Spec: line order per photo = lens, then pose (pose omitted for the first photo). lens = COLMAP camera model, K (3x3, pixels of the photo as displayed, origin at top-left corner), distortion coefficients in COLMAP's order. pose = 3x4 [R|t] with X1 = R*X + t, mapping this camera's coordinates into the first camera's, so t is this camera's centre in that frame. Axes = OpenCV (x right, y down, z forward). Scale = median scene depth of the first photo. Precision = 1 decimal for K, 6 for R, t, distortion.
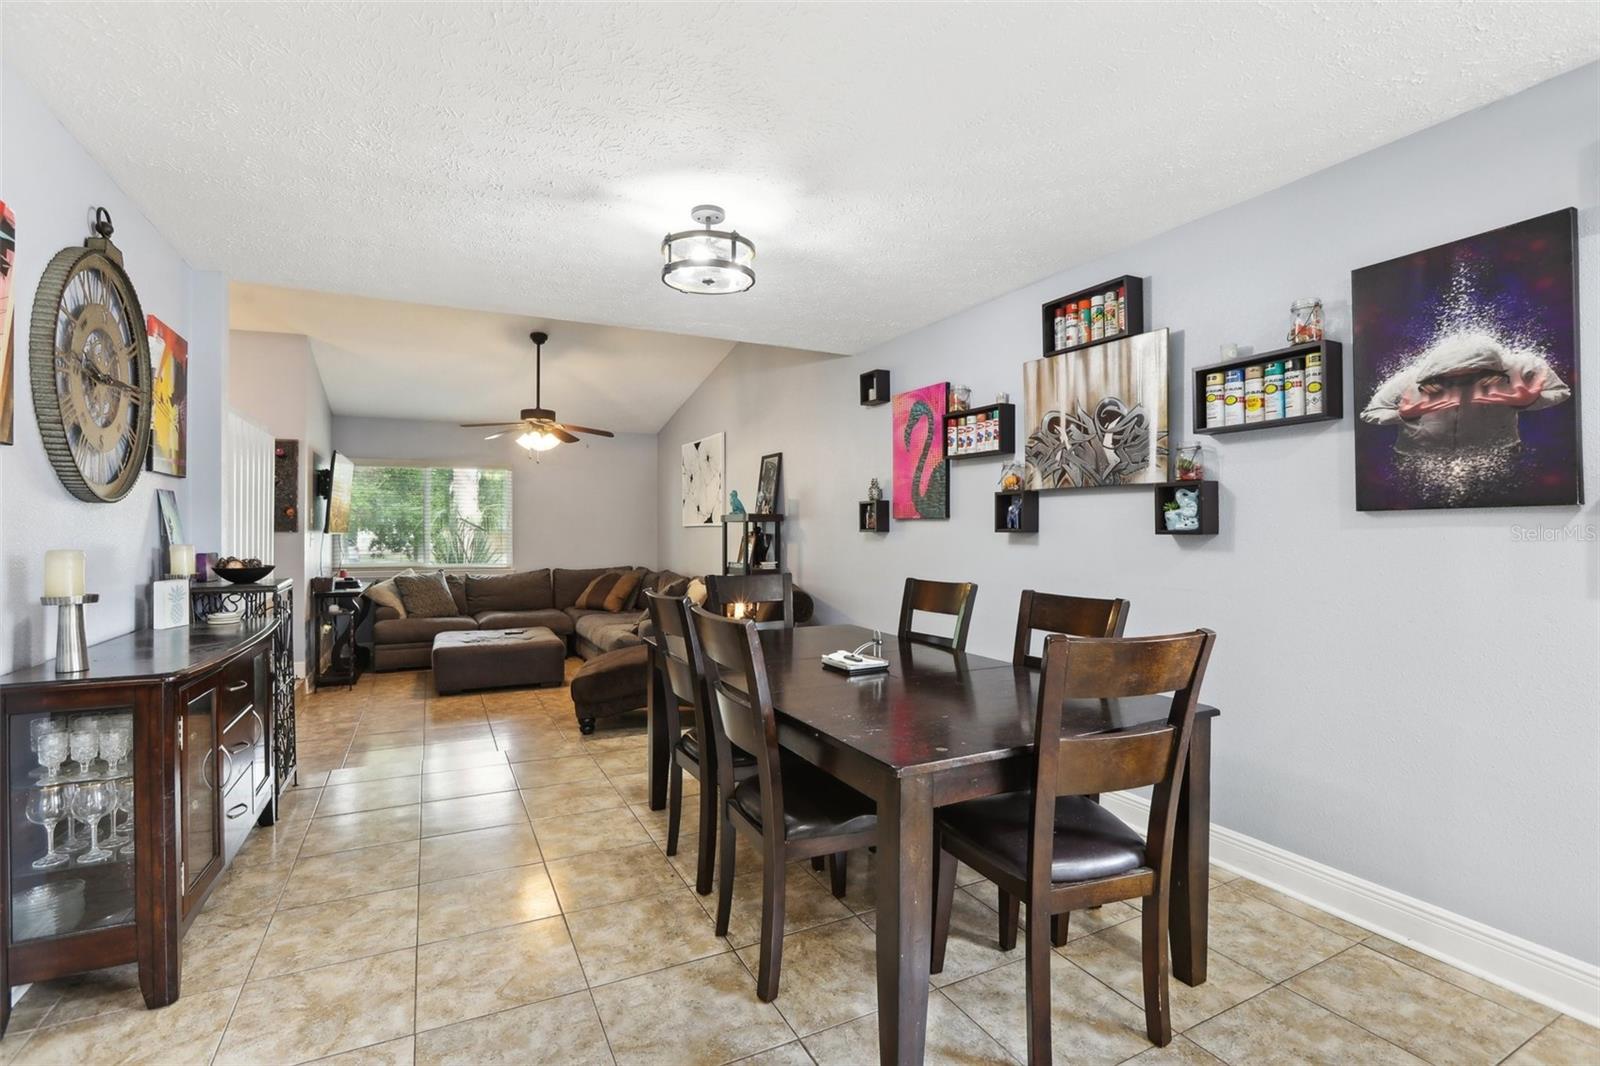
lens RADIAL K [[745.9, 0, 802.8], [0, 745.9, 527.7], [0, 0, 1]] dist [-0.047735, 0.015885]
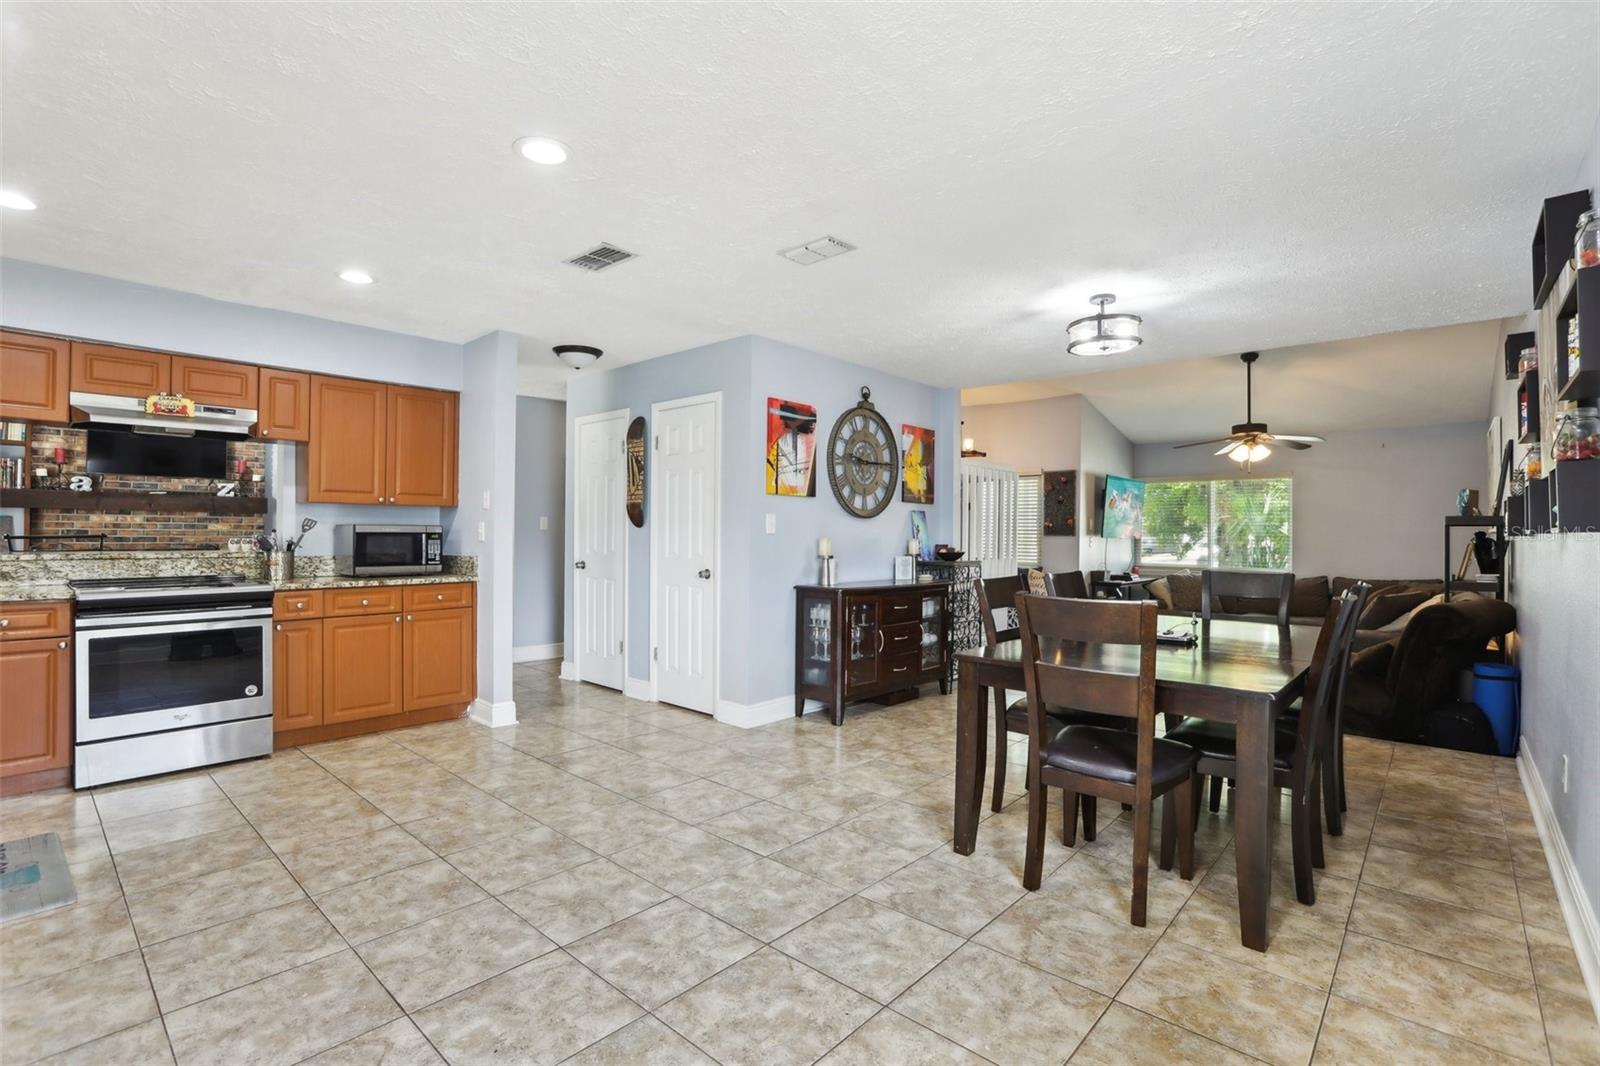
lens RADIAL K [[745.9, 0, 803.6], [0, 745.9, 532.3], [0, 0, 1]] dist [-0.047735, 0.015885]
pose [[0.362151, -0.001203, -0.932119, 0.767043], [-0.007586, 0.999962, -0.004237, 0.014773], [0.932088, 0.008605, 0.362129, -0.005654]]
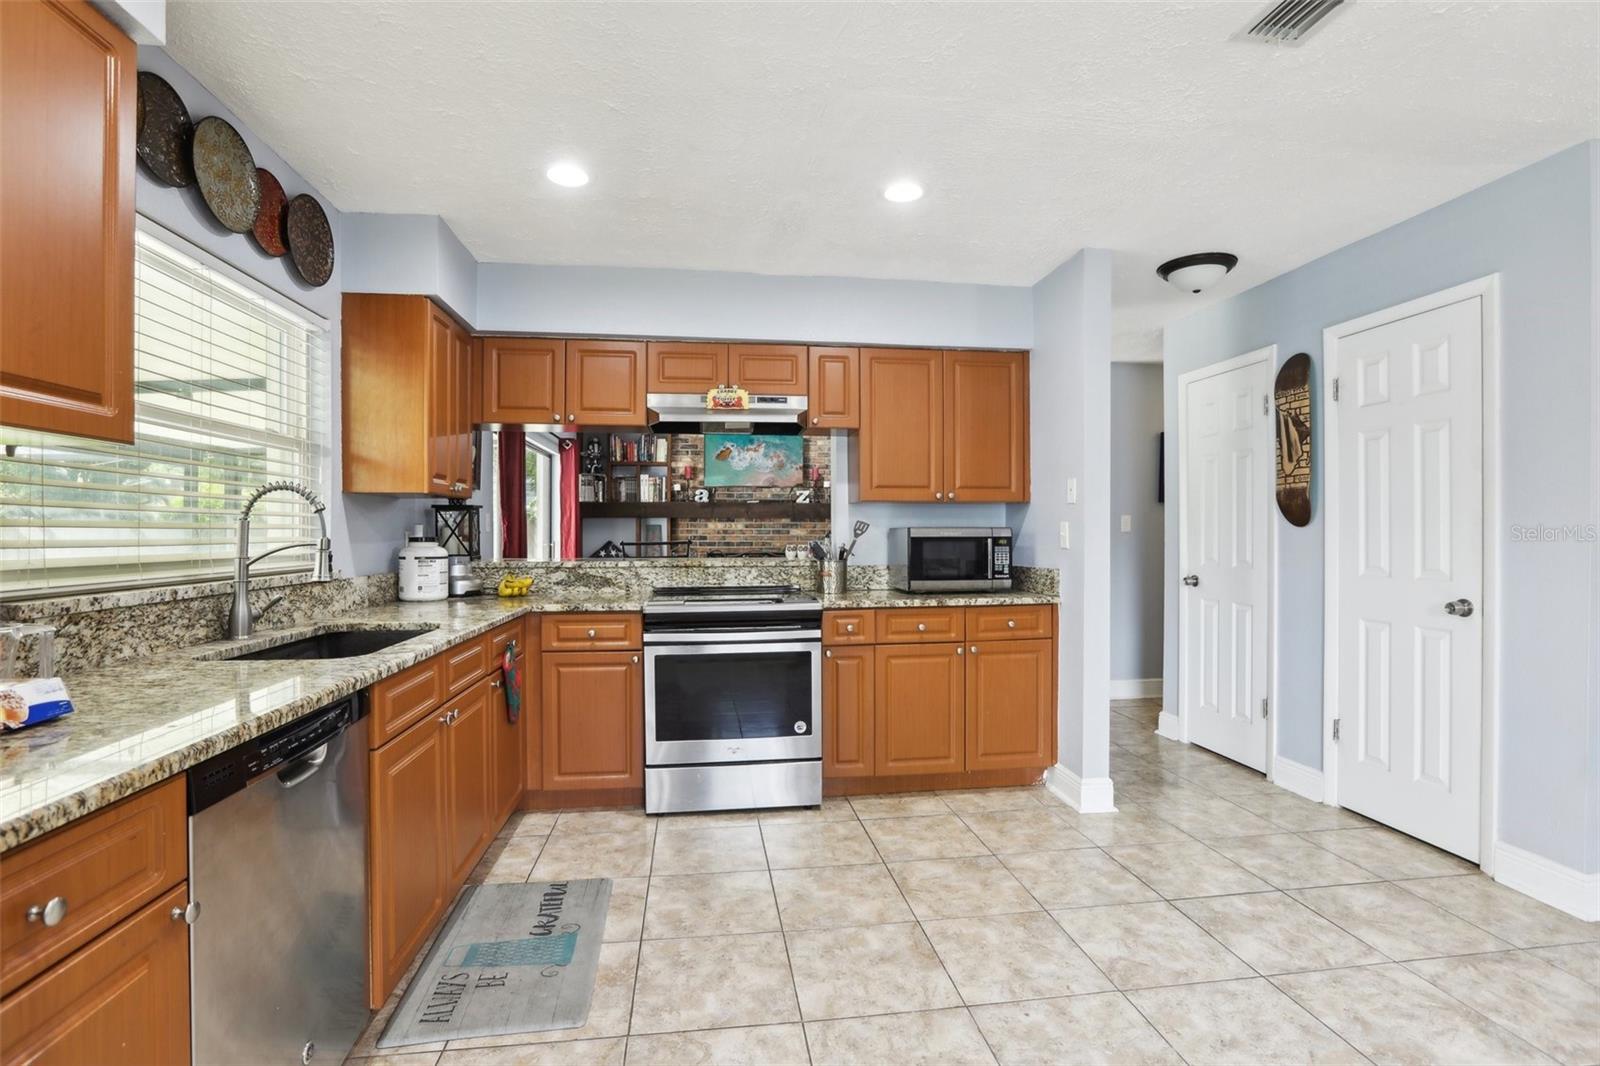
lens RADIAL K [[745.9, 0, 790.1], [0, 745.9, 542.1], [0, 0, 1]] dist [-0.047735, 0.015885]
pose [[-0.334678, 0.009144, -0.942288, 0.333638], [0.000258, 0.999954, 0.009612, 0.011965], [0.942333, 0.002974, -0.334665, -0.079658]]
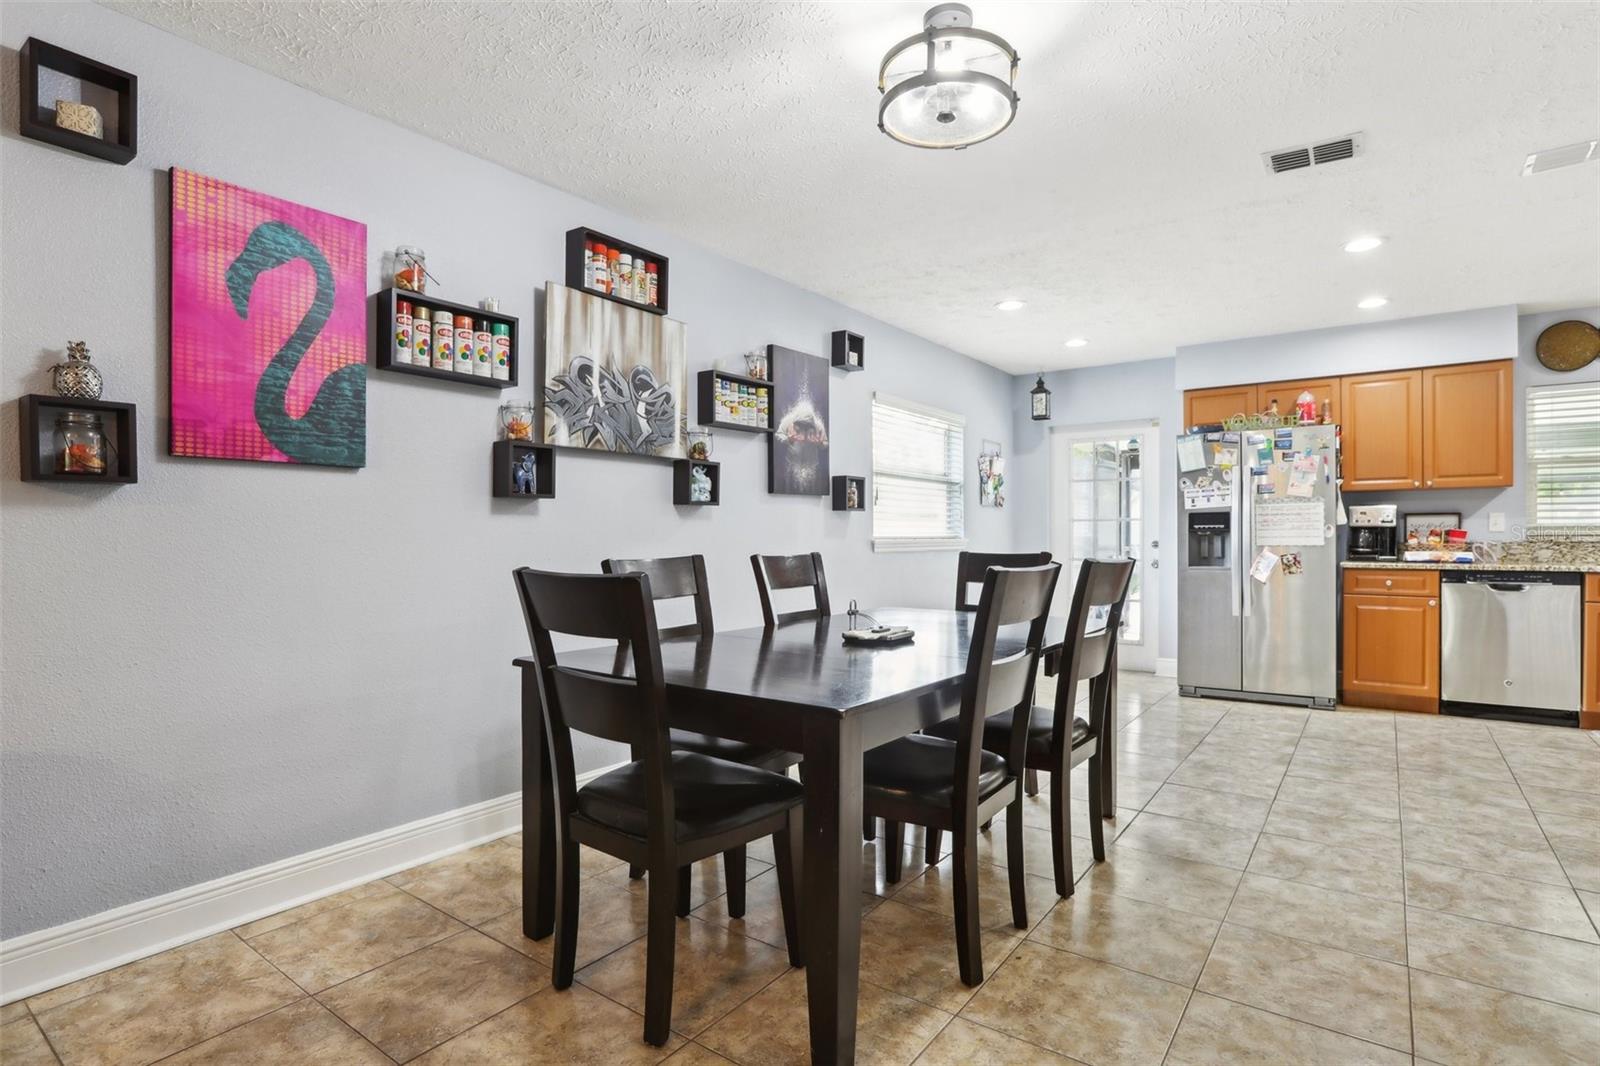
lens RADIAL K [[811.5, 0, 797.0], [0, 811.5, 542.7], [0, 0, 1]] dist [-0.042190, 0.015628]
pose [[-0.444834, -0.012507, 0.895526, -0.600285], [-0.000114, 0.999903, 0.013908, 0.042360], [-0.895613, 0.006084, -0.444792, 1.190122]]
